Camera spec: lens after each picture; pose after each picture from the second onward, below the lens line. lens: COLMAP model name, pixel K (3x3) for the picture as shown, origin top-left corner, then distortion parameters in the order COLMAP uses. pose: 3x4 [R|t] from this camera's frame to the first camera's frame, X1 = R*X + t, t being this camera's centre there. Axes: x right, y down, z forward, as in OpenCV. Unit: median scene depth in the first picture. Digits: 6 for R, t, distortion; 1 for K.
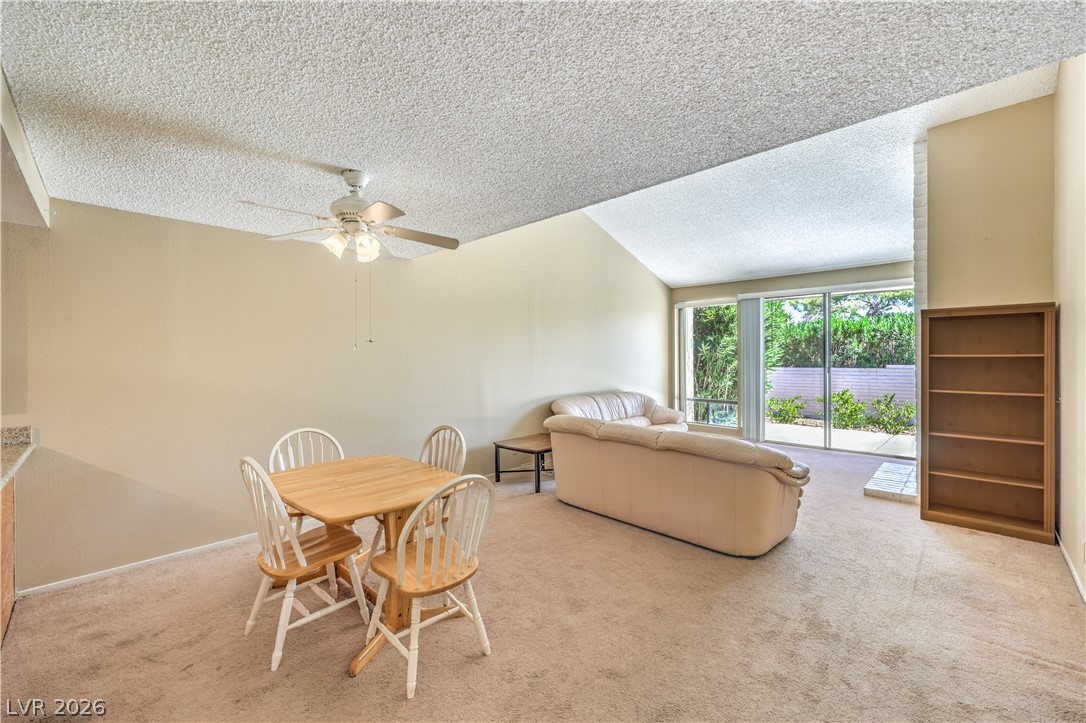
lens RADIAL K [[443.9, 0, 536.1], [0, 443.9, 356.4], [0, 0, 1]] dist [0.001300, -0.000508]
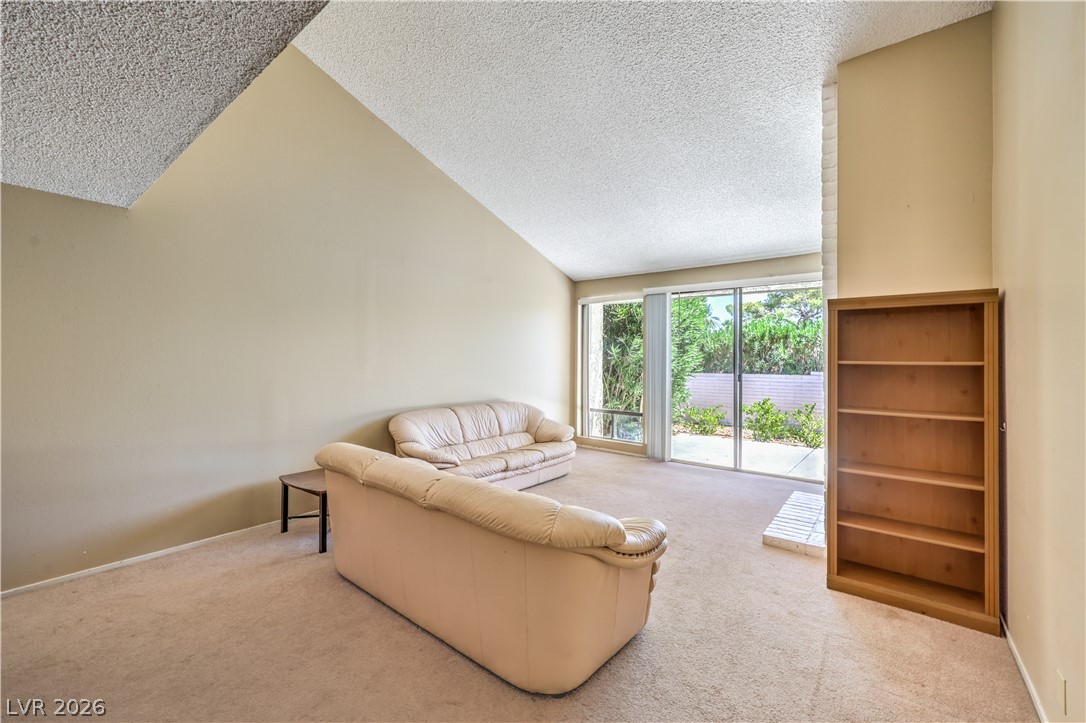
lens RADIAL K [[443.9, 0, 538.4], [0, 443.9, 350.9], [0, 0, 1]] dist [0.001300, -0.000508]
pose [[0.994506, 0.015383, 0.103547, 0.257407], [-0.013453, 0.999723, -0.019310, 0.000512], [-0.103815, 0.017811, 0.994437, 0.261754]]
